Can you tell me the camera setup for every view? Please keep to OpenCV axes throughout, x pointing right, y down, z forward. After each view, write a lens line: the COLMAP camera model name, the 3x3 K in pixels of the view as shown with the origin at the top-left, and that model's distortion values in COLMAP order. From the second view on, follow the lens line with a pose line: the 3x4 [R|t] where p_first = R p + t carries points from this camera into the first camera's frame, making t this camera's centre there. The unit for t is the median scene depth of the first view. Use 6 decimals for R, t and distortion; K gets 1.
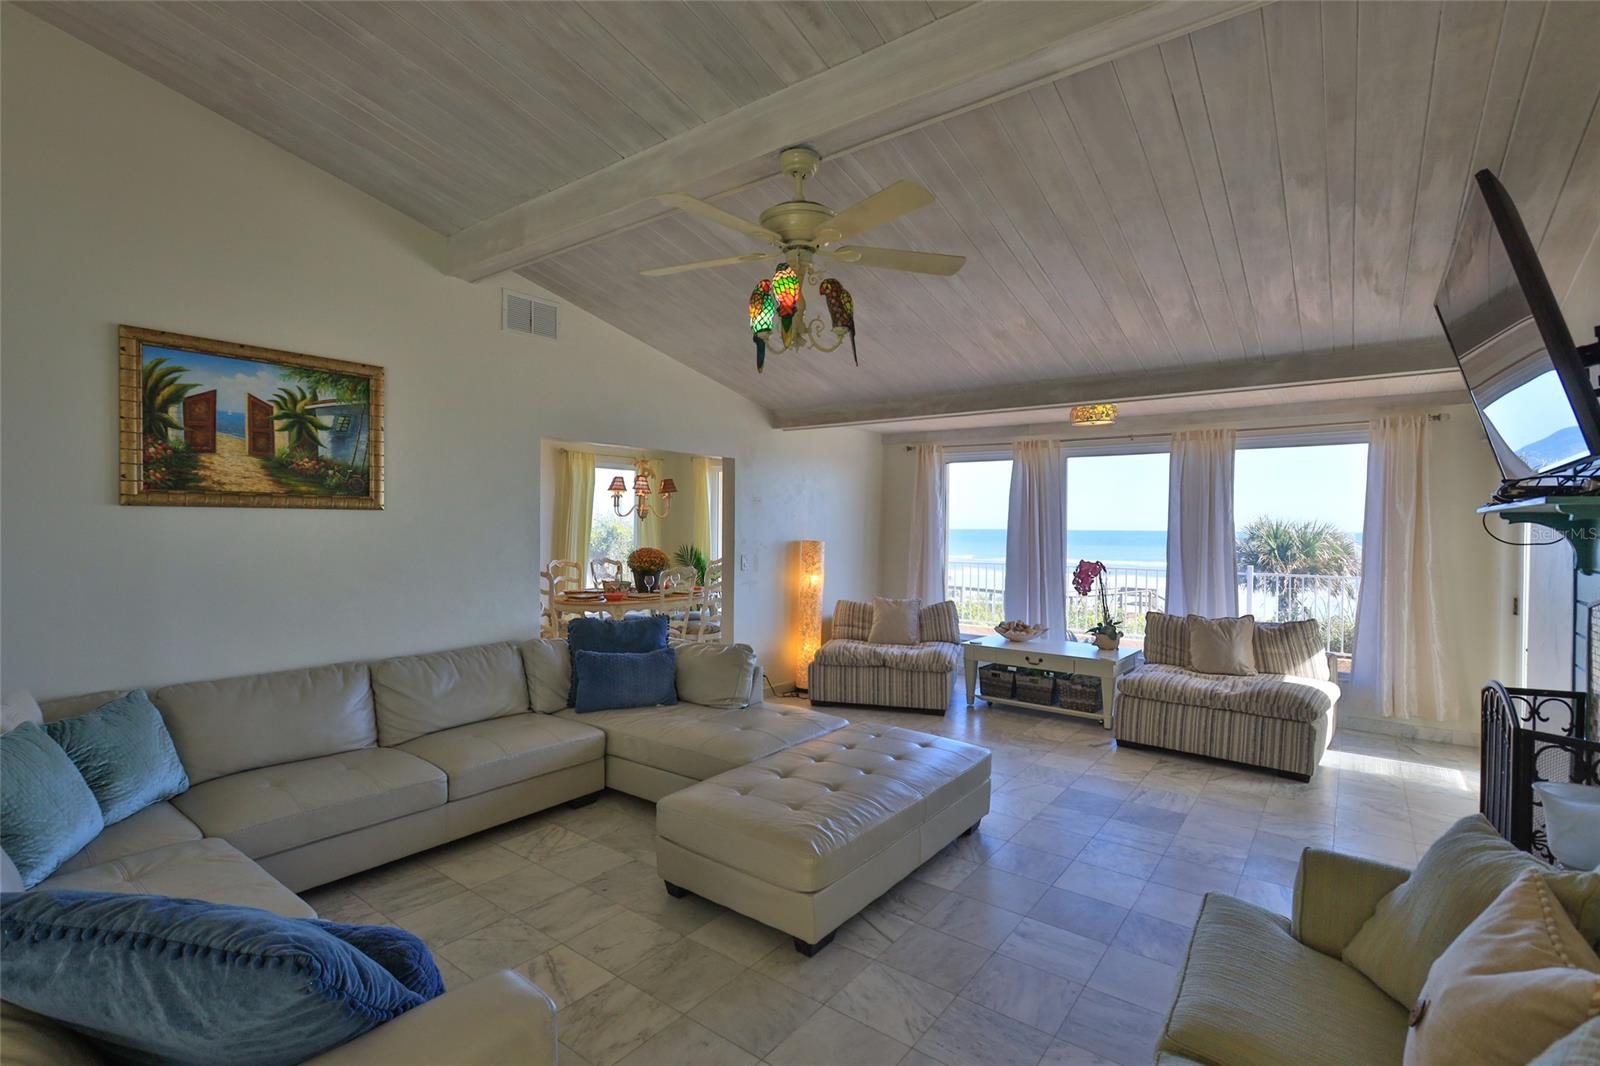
lens RADIAL K [[746.0, 0, 789.9], [0, 746.0, 535.5], [0, 0, 1]] dist [-0.000770, 0.001998]
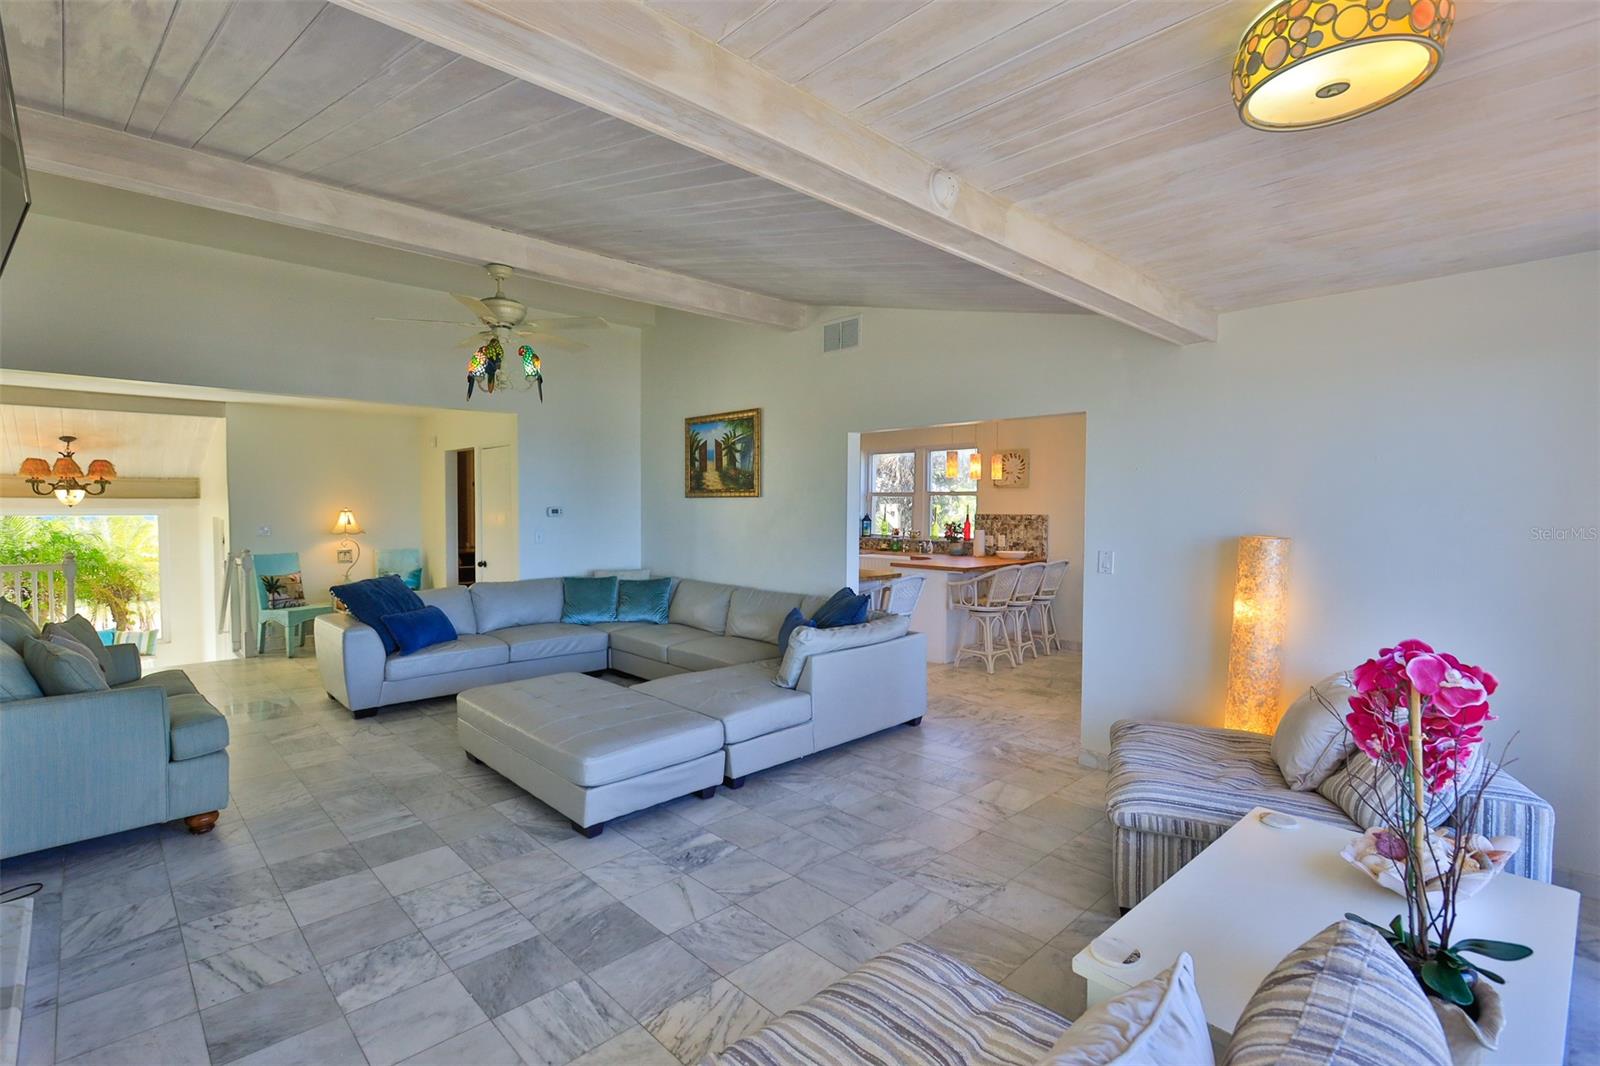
lens RADIAL K [[746.0, 0, 768.8], [0, 746.0, 535.2], [0, 0, 1]] dist [-0.000770, 0.001998]
pose [[-0.173636, 0.030840, -0.984327, 1.059466], [-0.020673, 0.999175, 0.034951, -0.008584], [0.984593, 0.026417, -0.172855, 1.325333]]
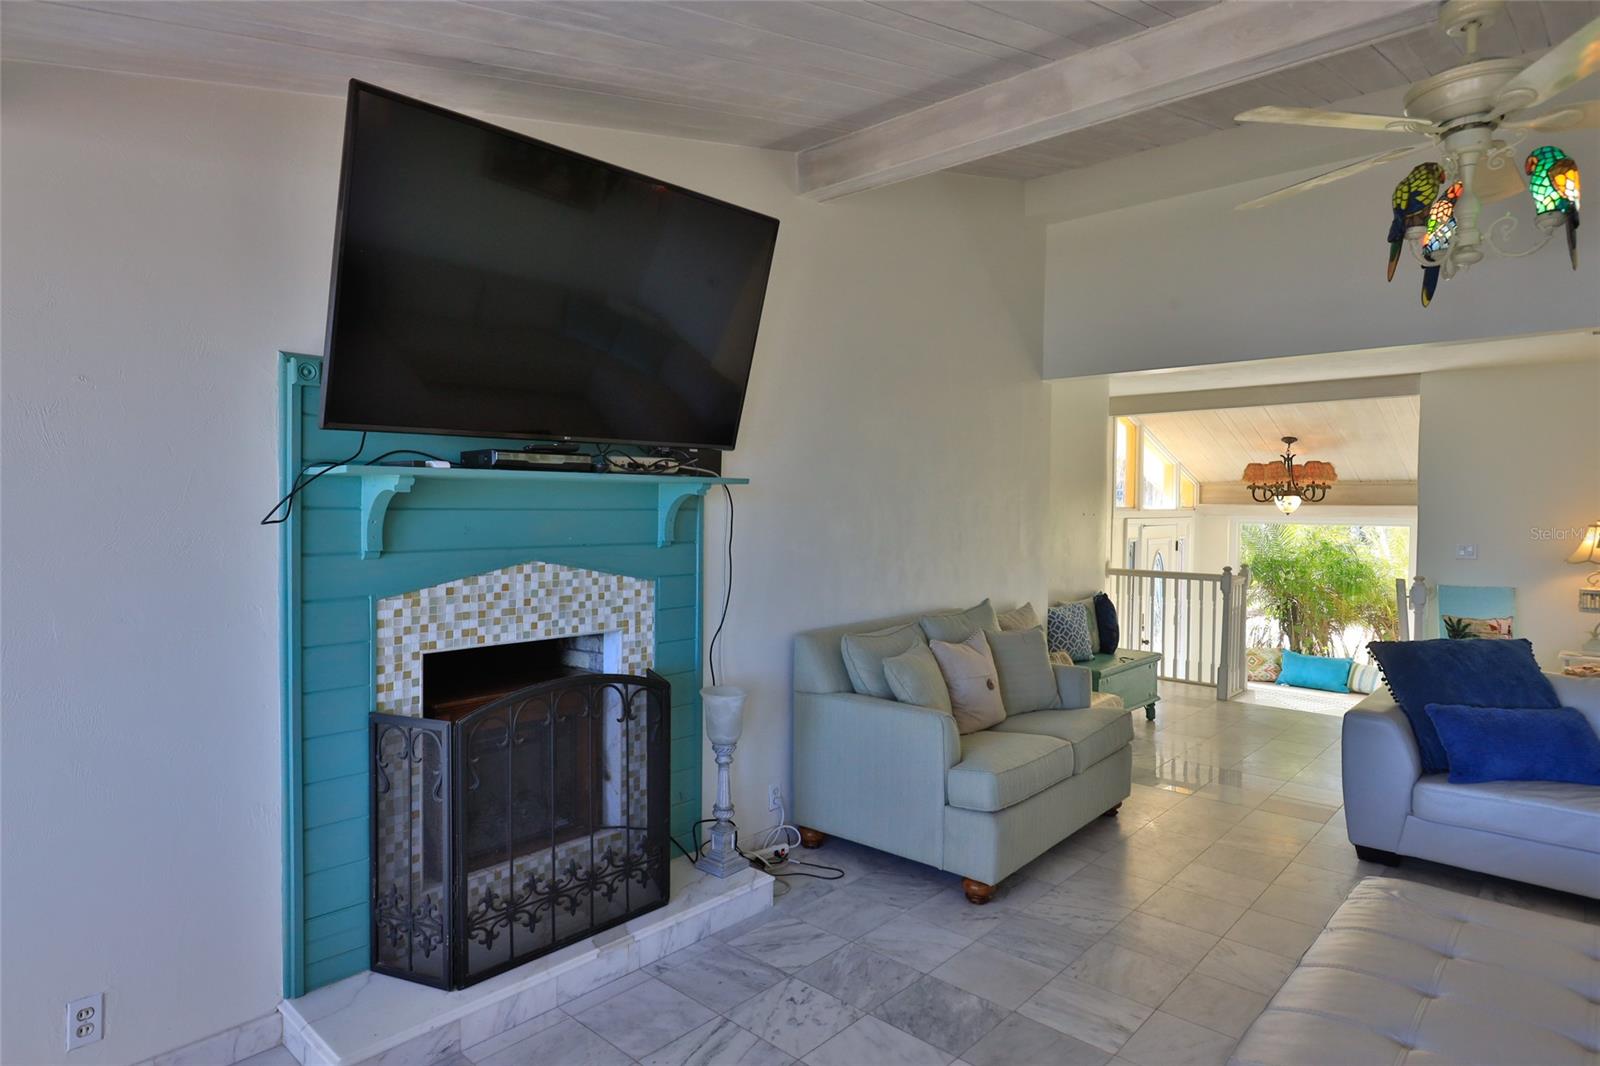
lens RADIAL K [[889.8, 0, 791.4], [0, 889.8, 532.2], [0, 0, 1]] dist [-0.000601, -0.000086]
pose [[-0.995375, -0.019148, 0.094140, 0.419449], [-0.014851, 0.998825, 0.046130, -0.015378], [-0.094913, 0.044518, -0.994490, 1.398961]]
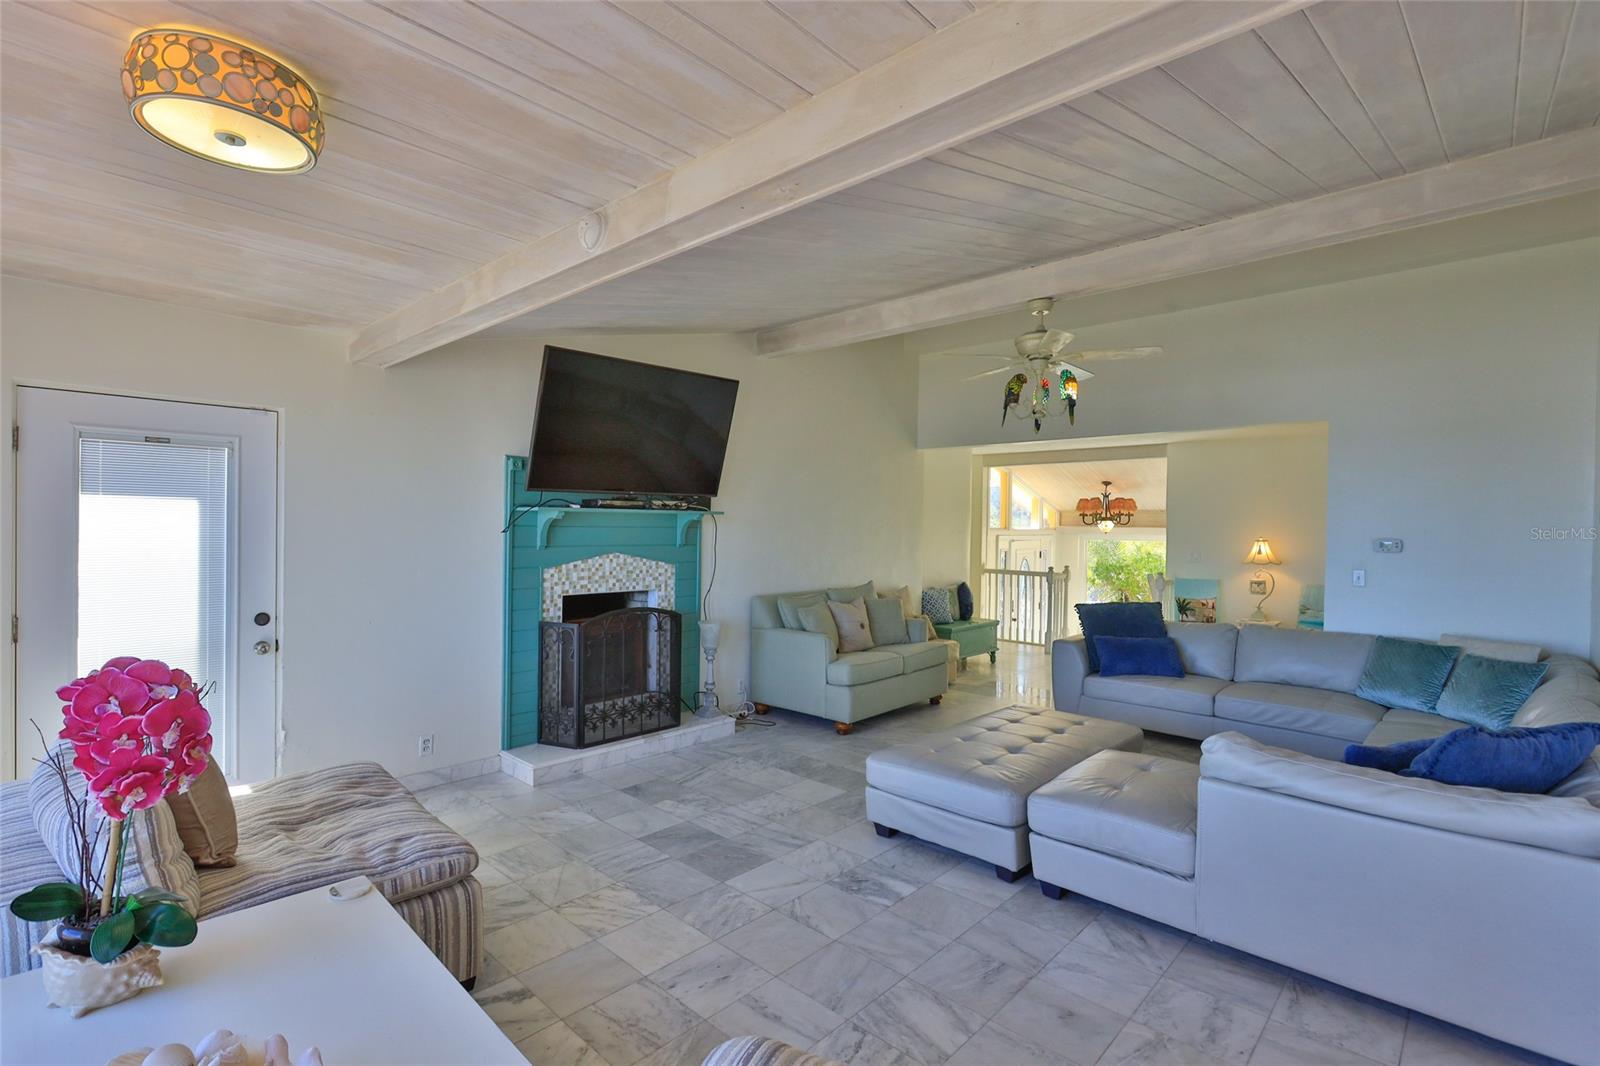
lens RADIAL K [[746.0, 0, 791.9], [0, 746.0, 533.8], [0, 0, 1]] dist [-0.000770, 0.001998]
pose [[-0.993925, -0.023168, 0.107598, 0.263435], [-0.020259, 0.999401, 0.028053, -0.027391], [-0.108183, 0.025702, -0.993799, 1.924251]]
